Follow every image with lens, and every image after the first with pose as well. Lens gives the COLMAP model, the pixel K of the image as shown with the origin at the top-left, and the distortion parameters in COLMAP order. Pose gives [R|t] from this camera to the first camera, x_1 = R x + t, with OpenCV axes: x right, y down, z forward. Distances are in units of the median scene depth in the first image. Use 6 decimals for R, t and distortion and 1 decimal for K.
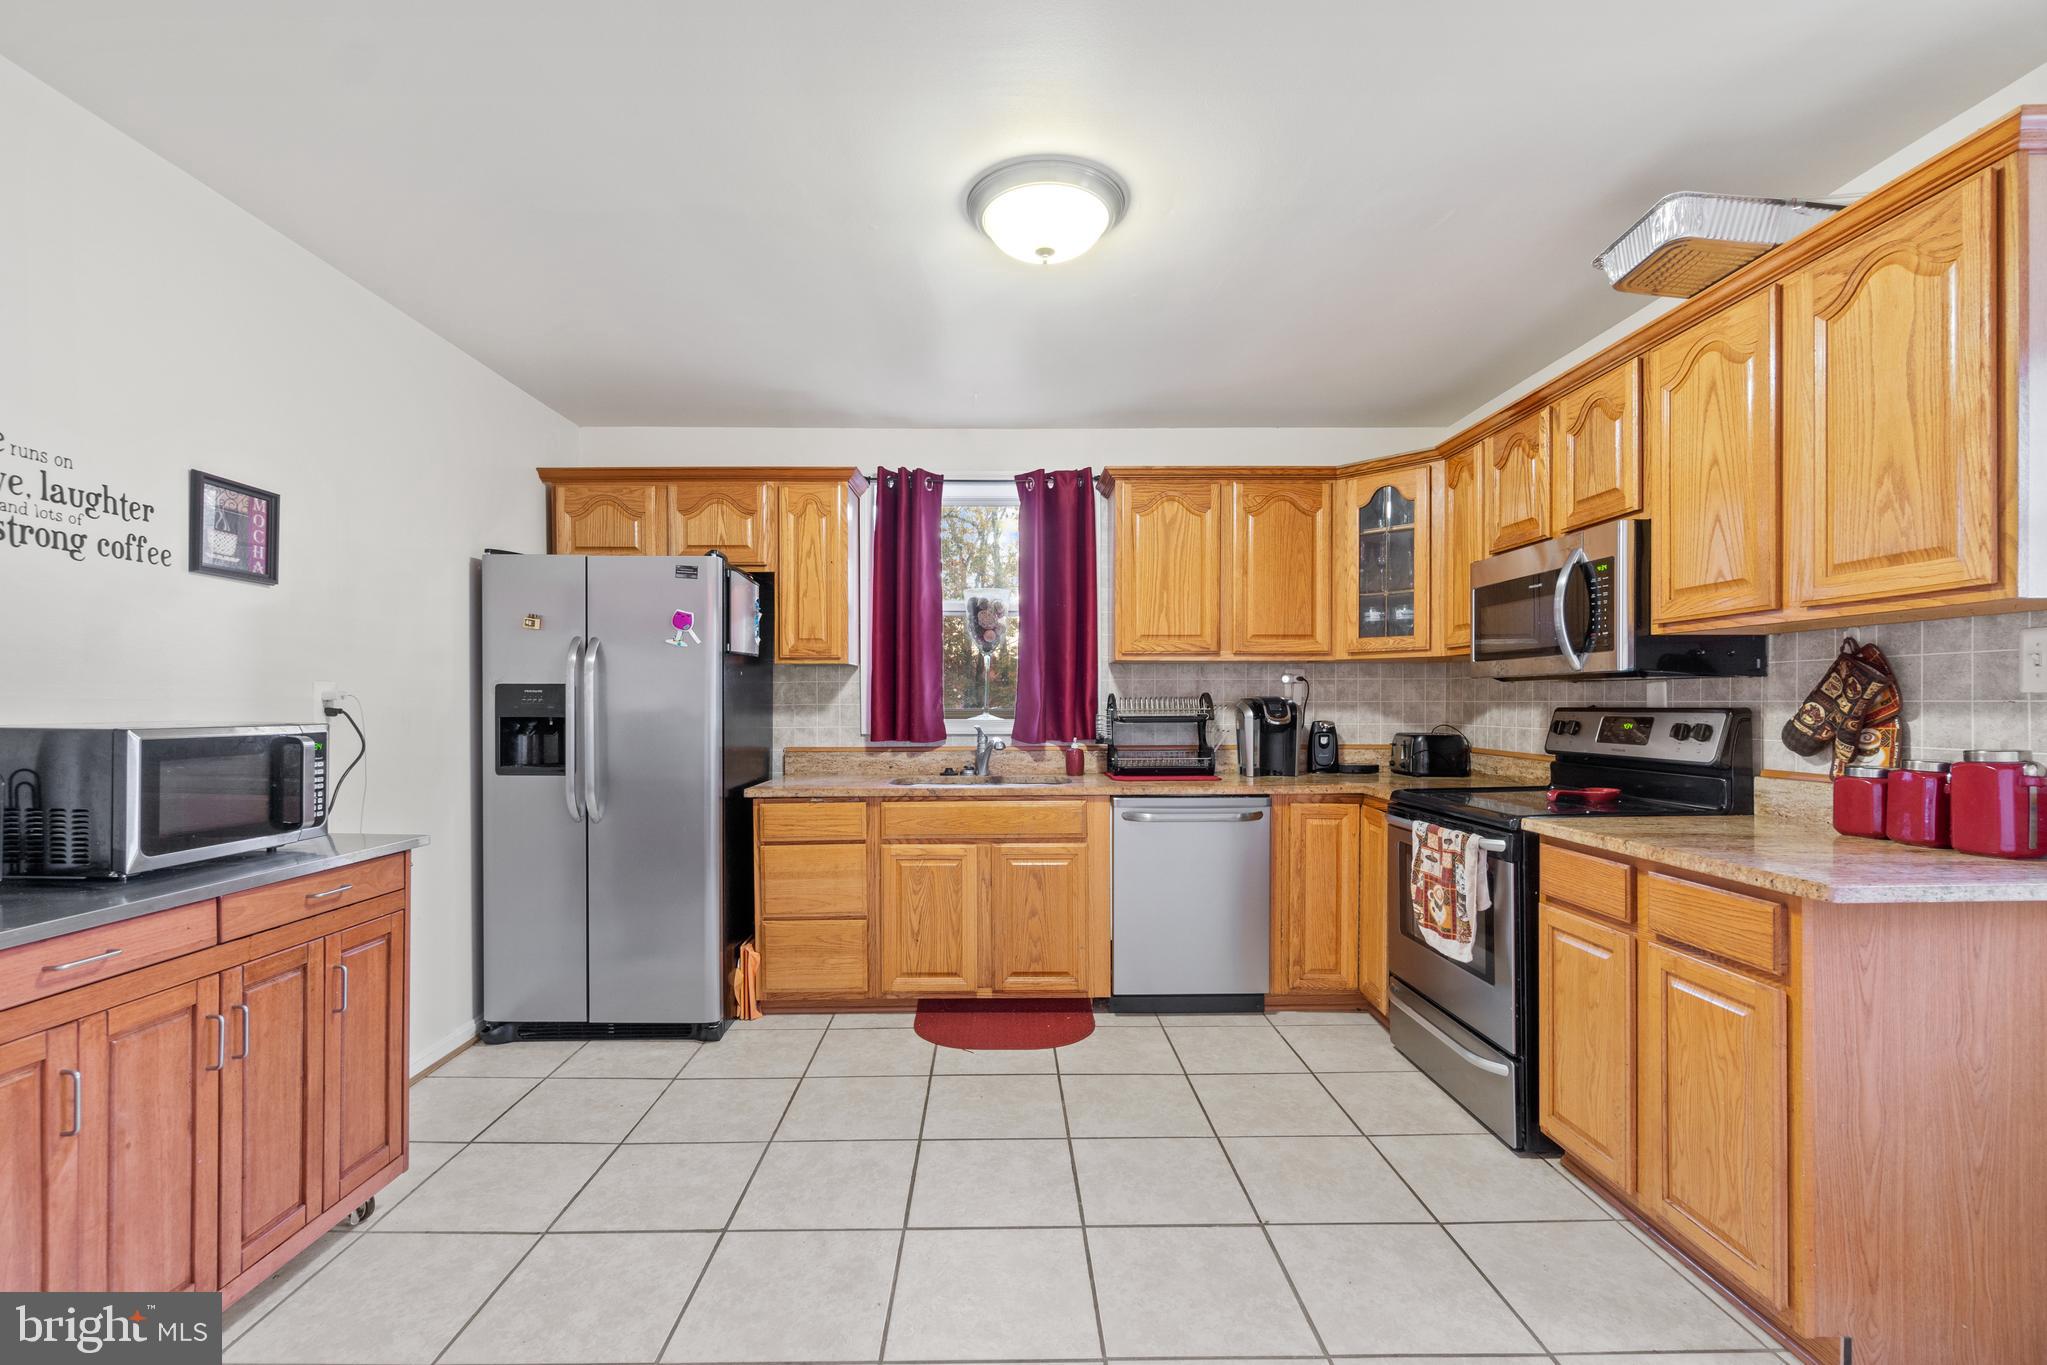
lens RADIAL K [[880.1, 0, 1000.7], [0, 880.1, 708.2], [0, 0, 1]] dist [-0.002793, 0.001179]
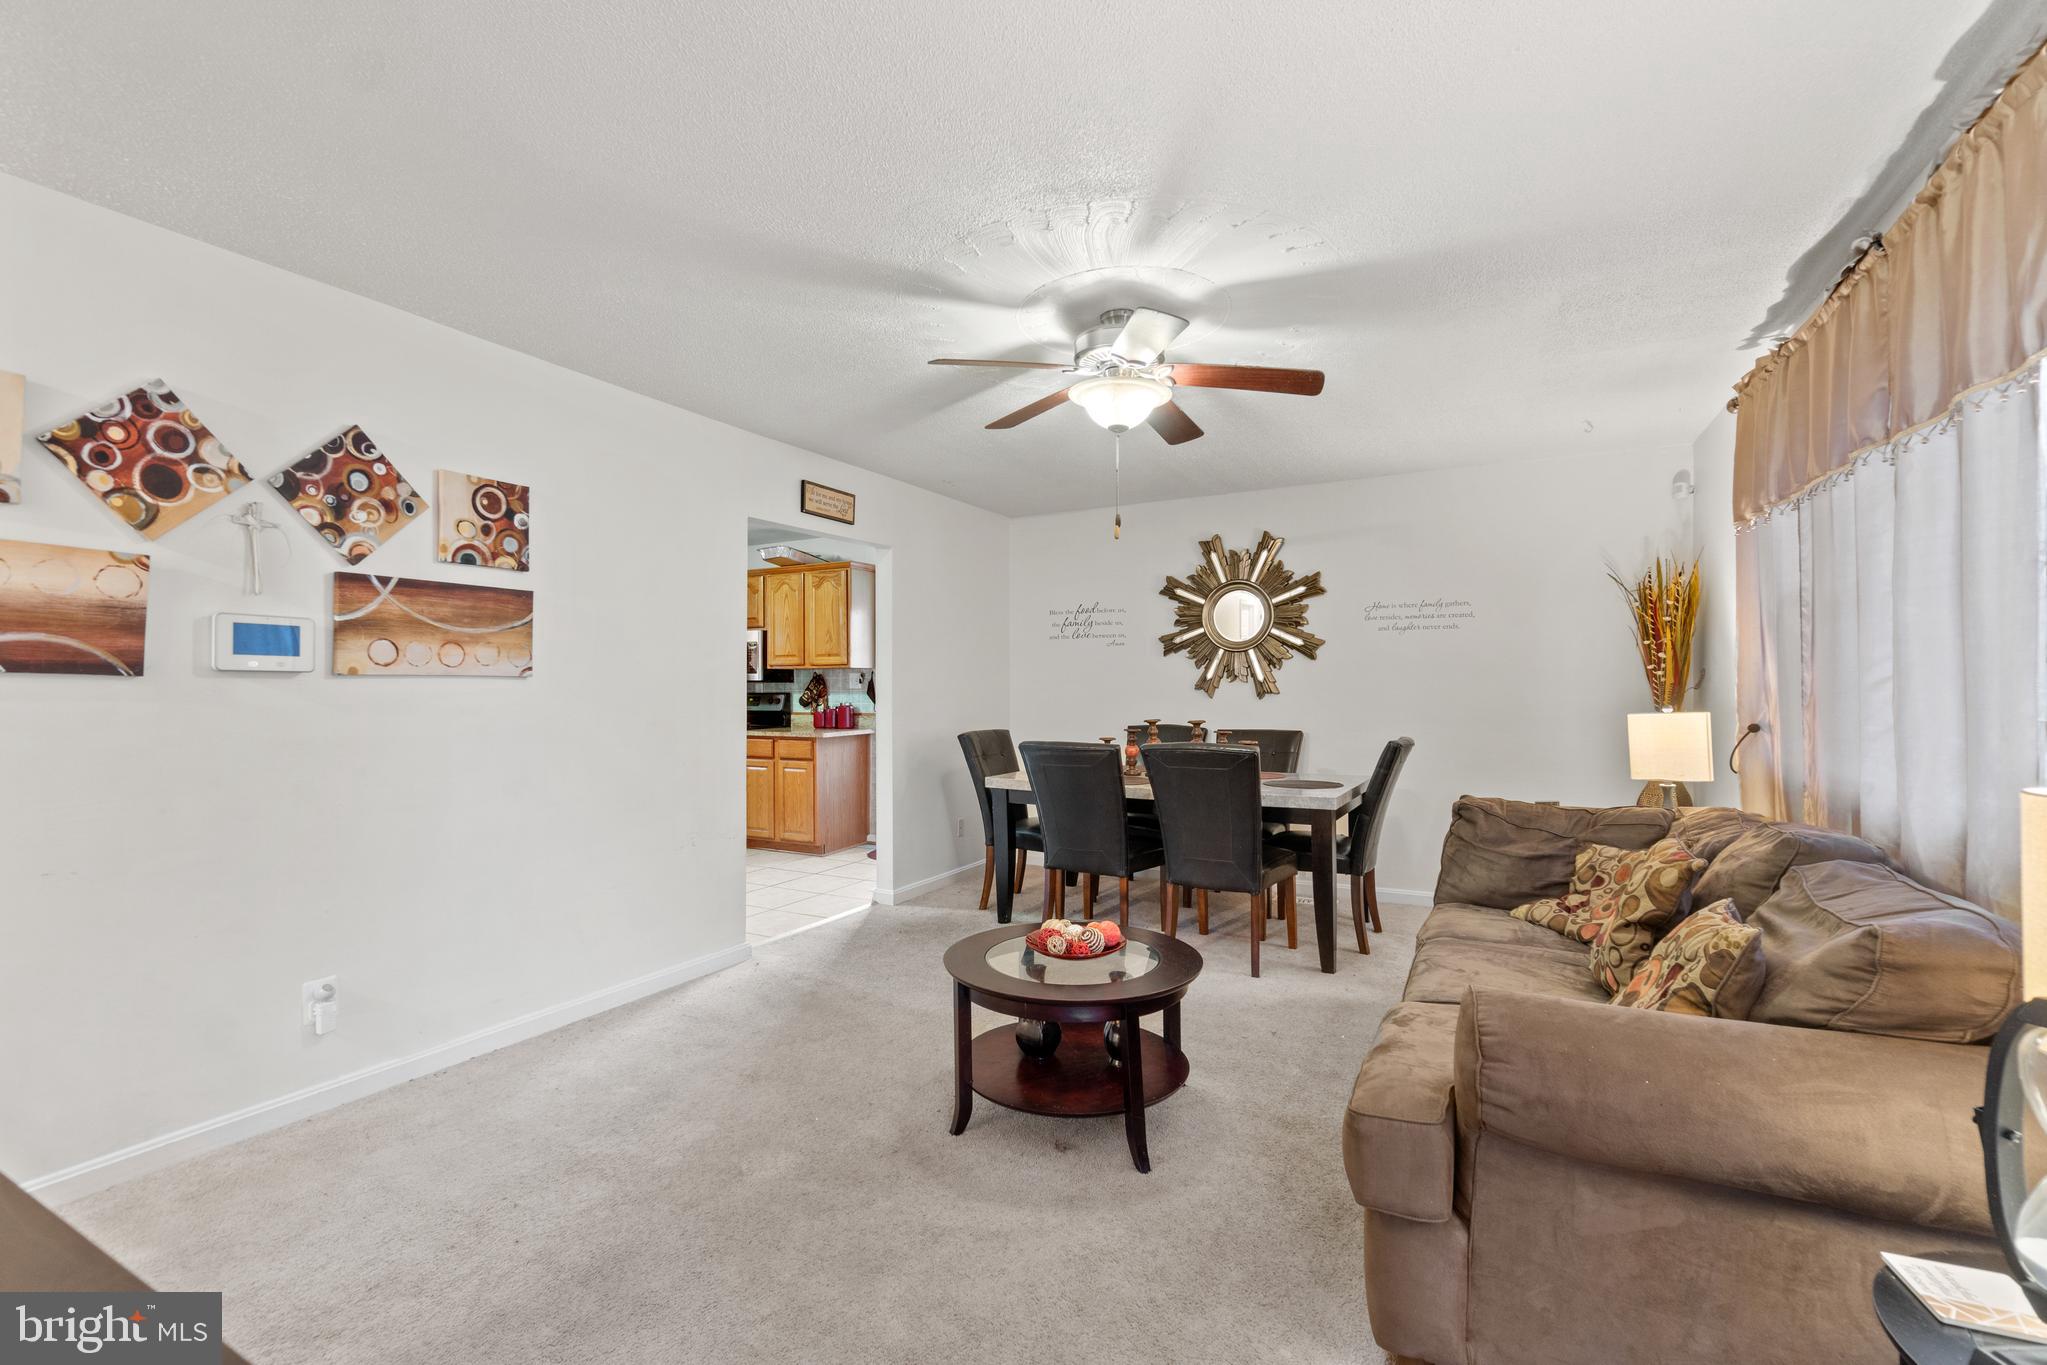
lens RADIAL K [[880.1, 0, 1006.9], [0, 880.1, 674.9], [0, 0, 1]] dist [-0.002793, 0.001179]
pose [[0.489248, 0.013872, 0.872034, -1.033091], [0.006961, 0.999780, -0.019810, 0.002498], [-0.872117, 0.015762, 0.489044, -0.827460]]
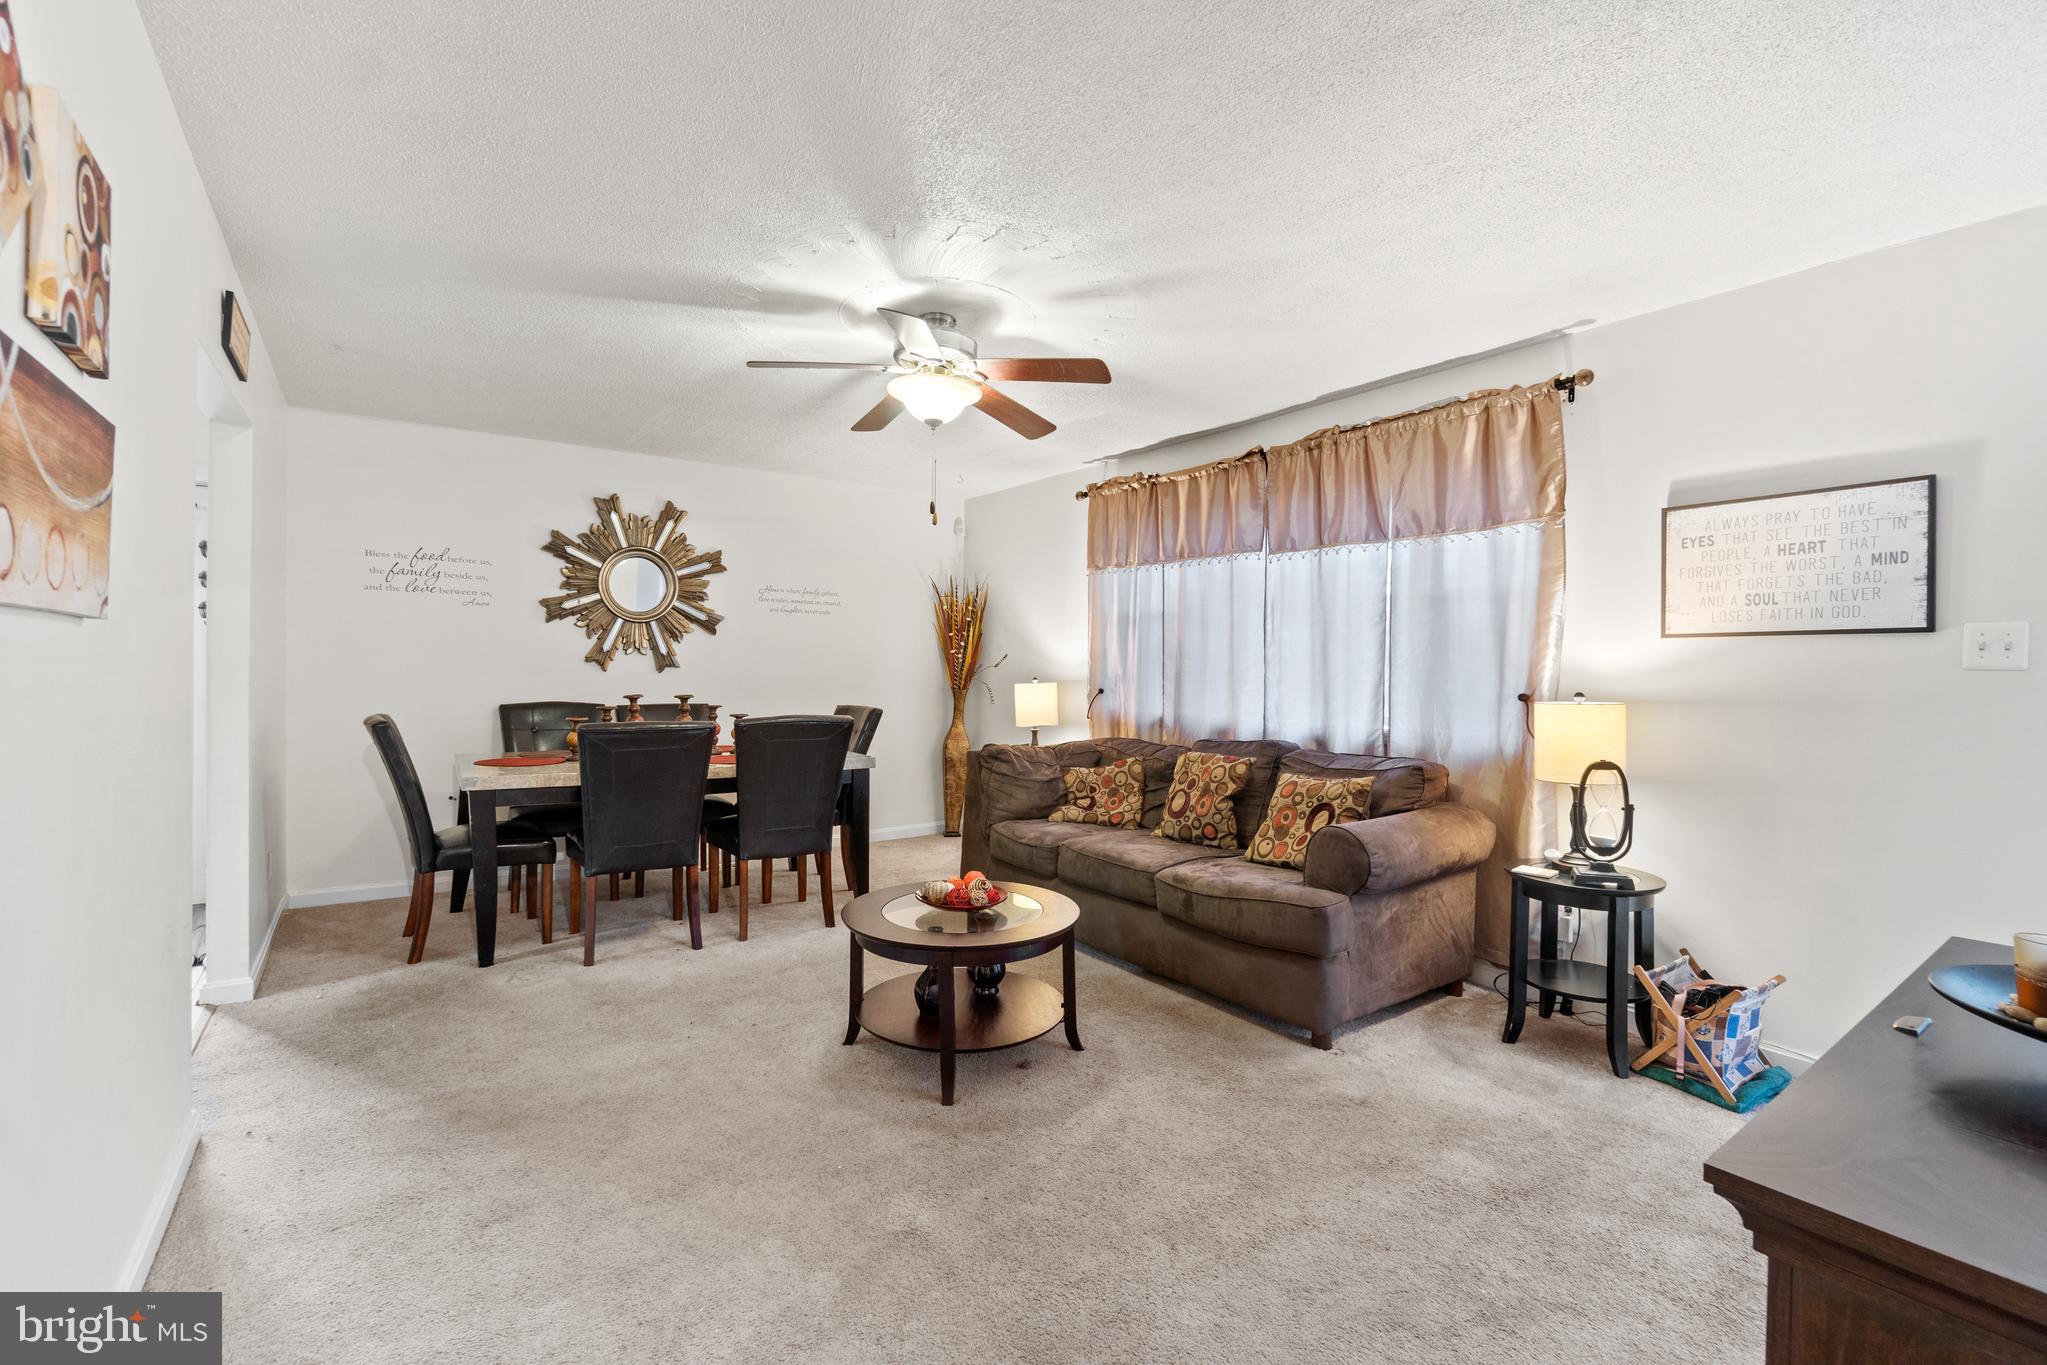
lens RADIAL K [[880.1, 0, 1010.6], [0, 880.1, 661.0], [0, 0, 1]] dist [-0.002793, 0.001179]
pose [[-0.566073, 0.000748, 0.824355, -1.047574], [-0.006895, 0.999960, -0.005643, 0.002077], [-0.824326, -0.008878, -0.566046, -0.050714]]
